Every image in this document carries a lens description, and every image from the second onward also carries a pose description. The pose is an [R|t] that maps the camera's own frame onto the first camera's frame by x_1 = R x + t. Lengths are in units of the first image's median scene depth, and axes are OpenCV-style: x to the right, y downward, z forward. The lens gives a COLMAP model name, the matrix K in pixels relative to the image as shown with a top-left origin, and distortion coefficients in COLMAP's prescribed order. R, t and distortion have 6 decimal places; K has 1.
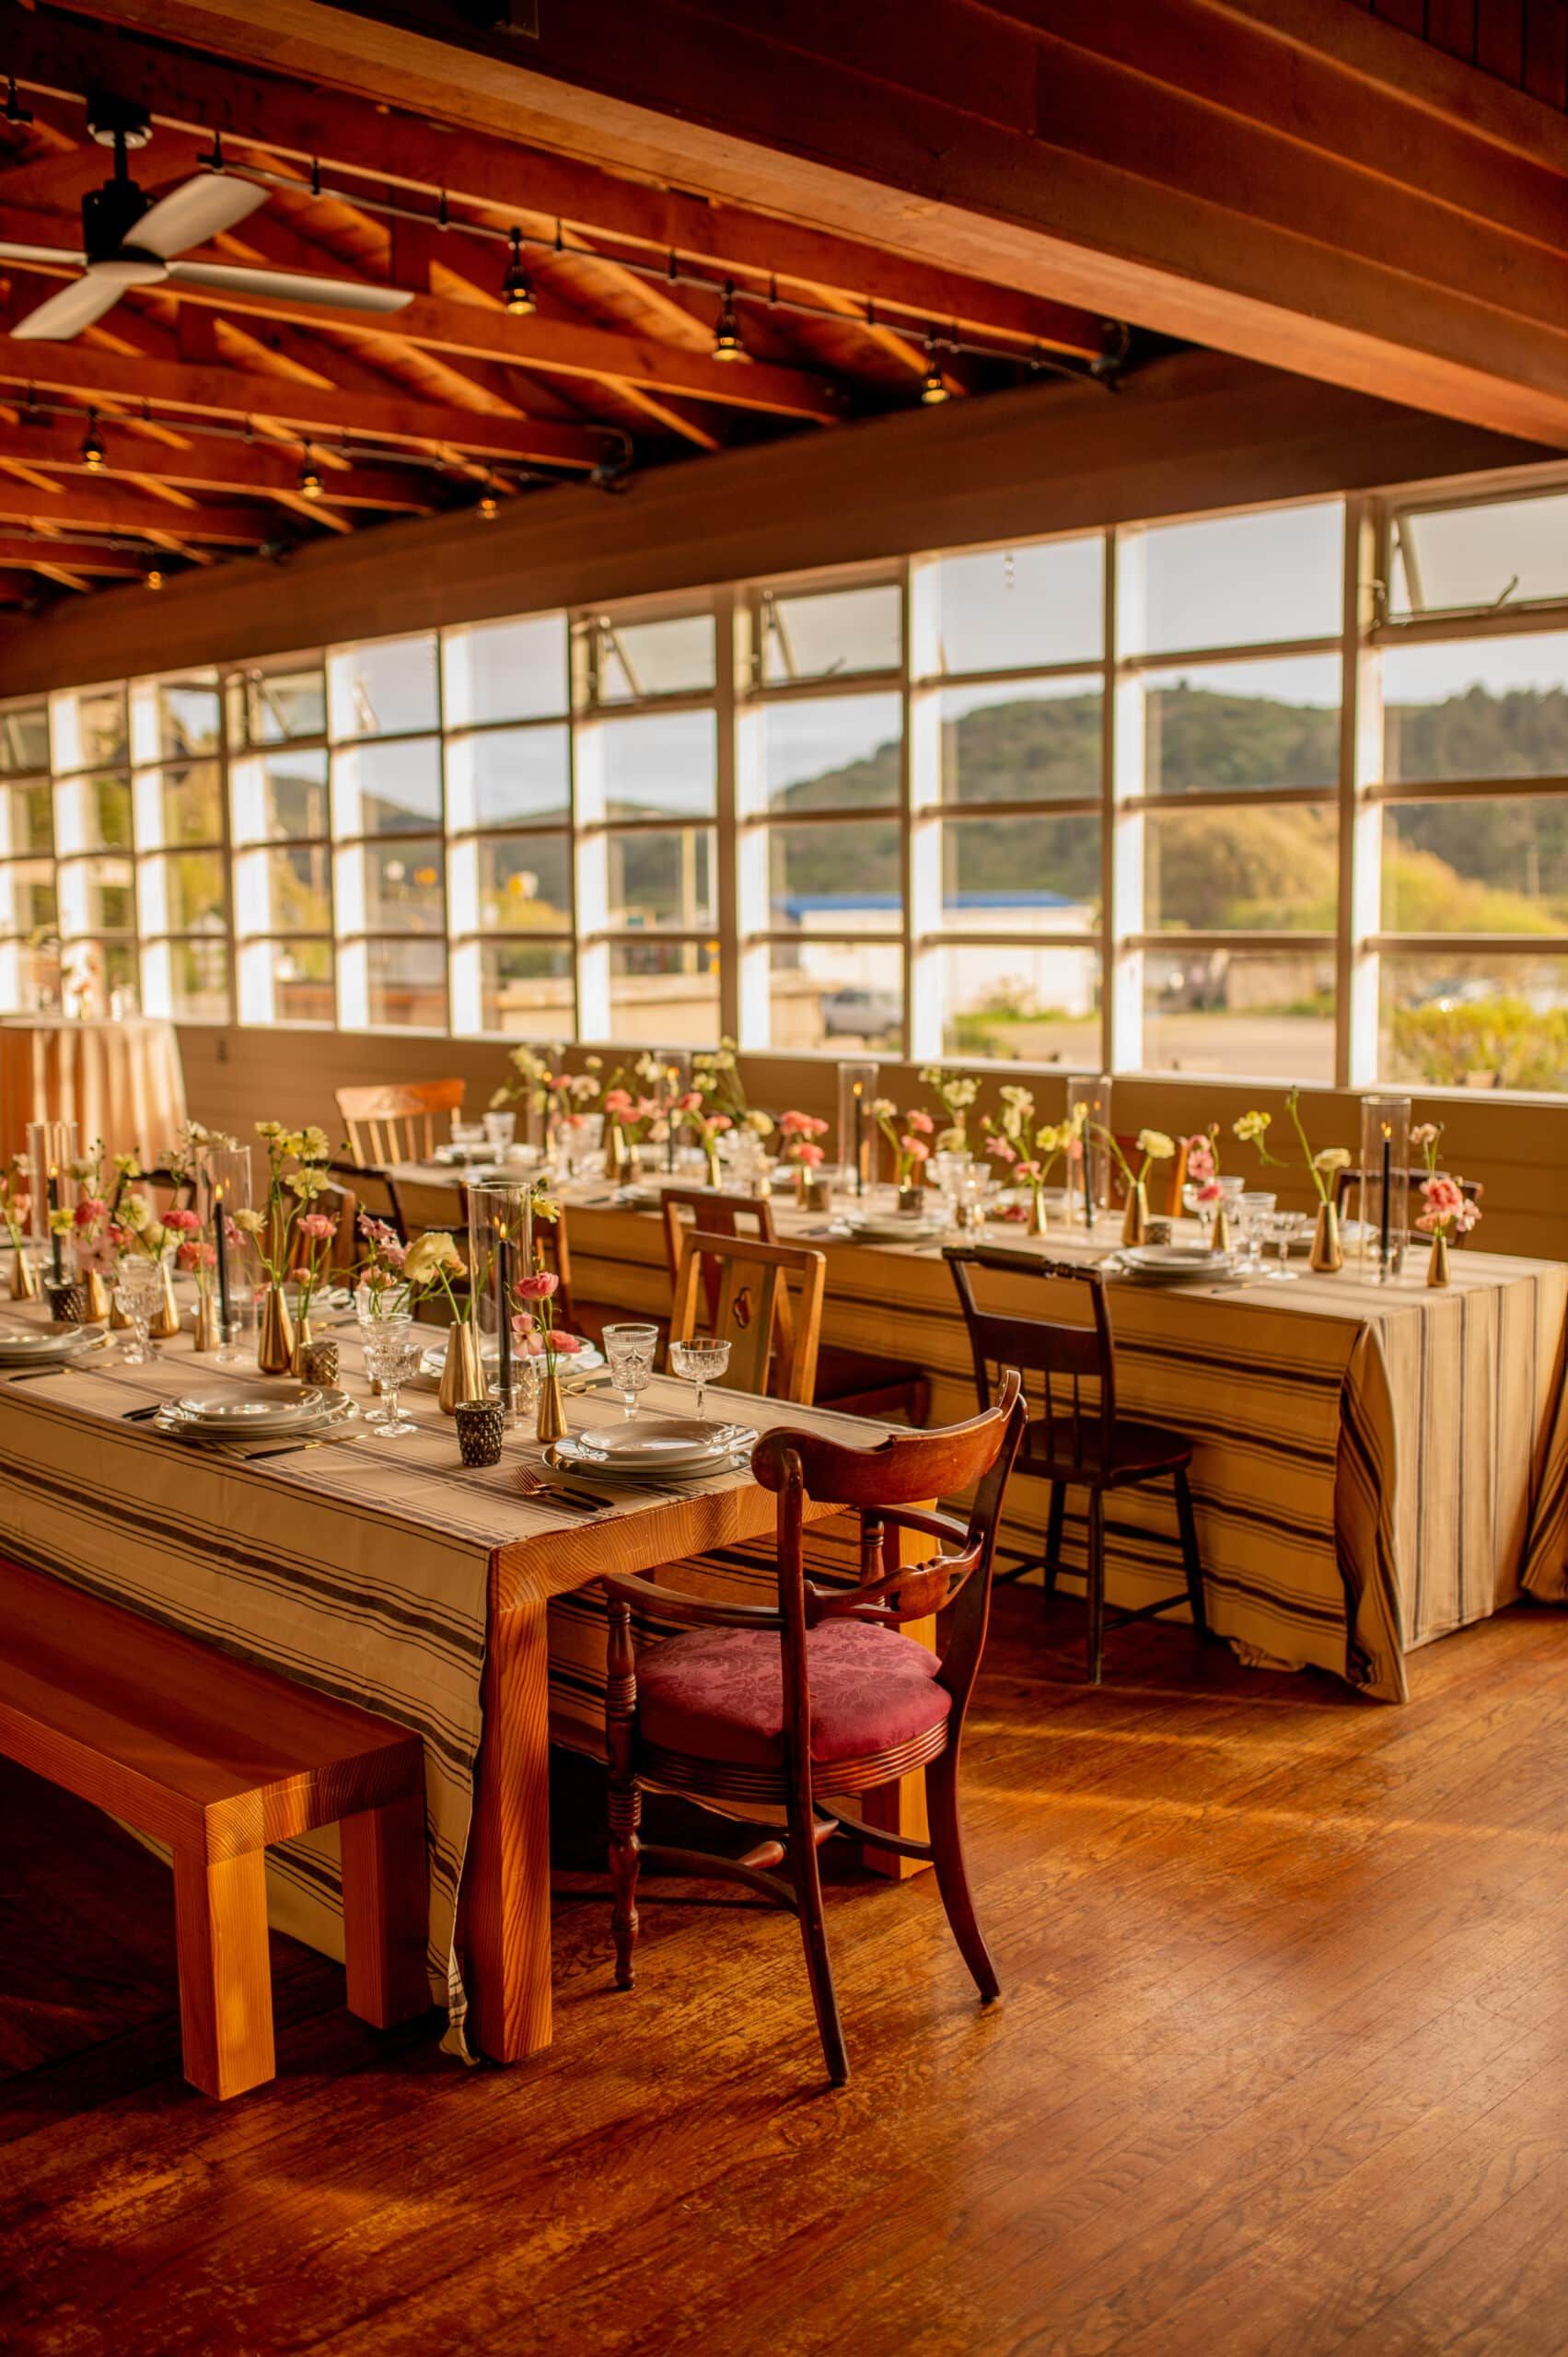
lens RADIAL K [[2280.1, 0, 784.0], [0, 2280.1, 1178.5], [0, 0, 1]] dist [-0.068516, 0.109722]
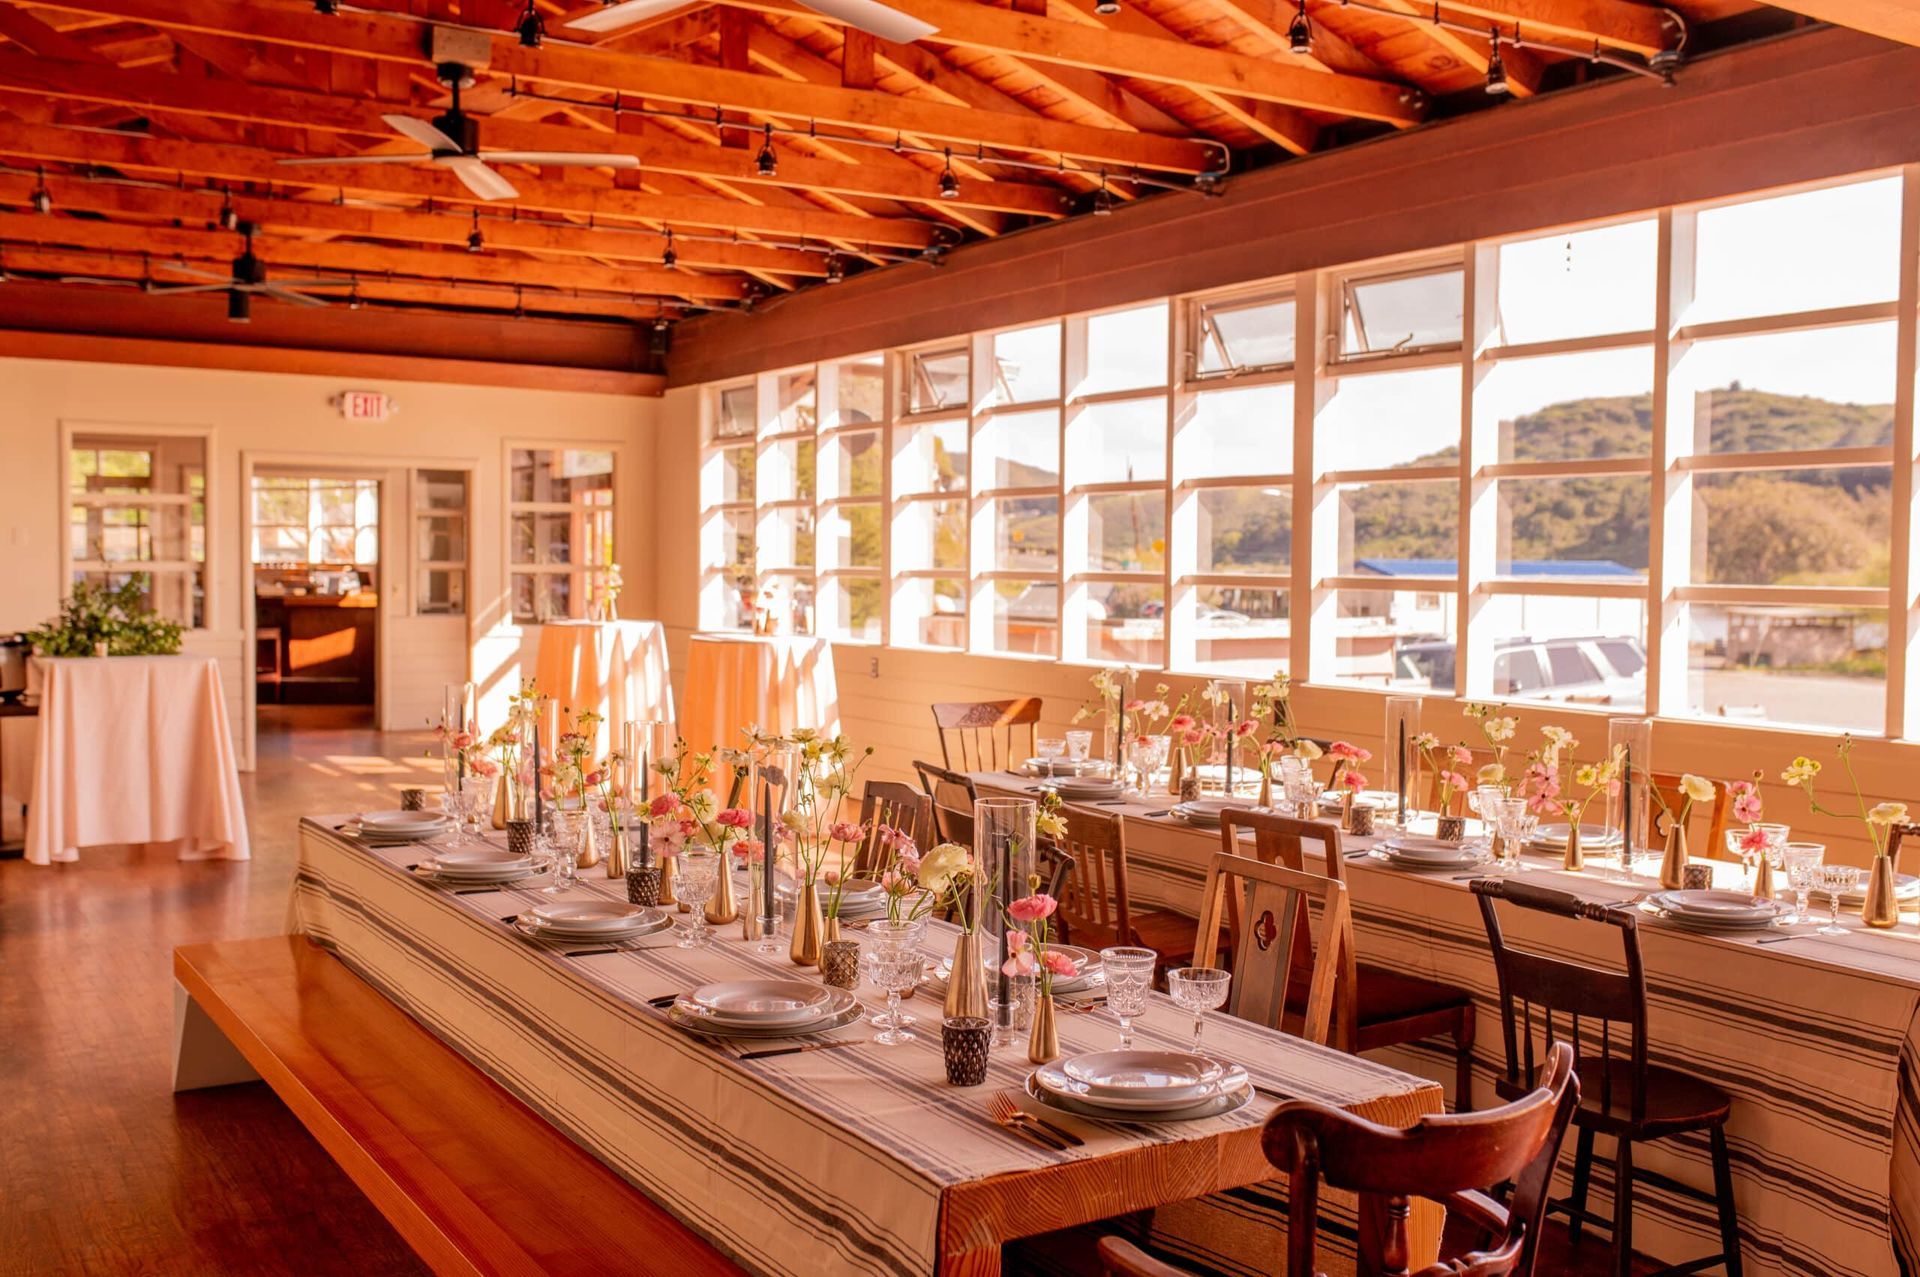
lens RADIAL K [[1857.4, 0, 960.0], [0, 1857.4, 638.5], [0, 0, 1]] dist [-0.068516, 0.109722]
pose [[0.974960, 0.030559, -0.220270, 0.019534], [-0.047979, 0.996091, -0.074171, -0.003695], [0.217143, 0.082882, 0.972615, 0.112690]]
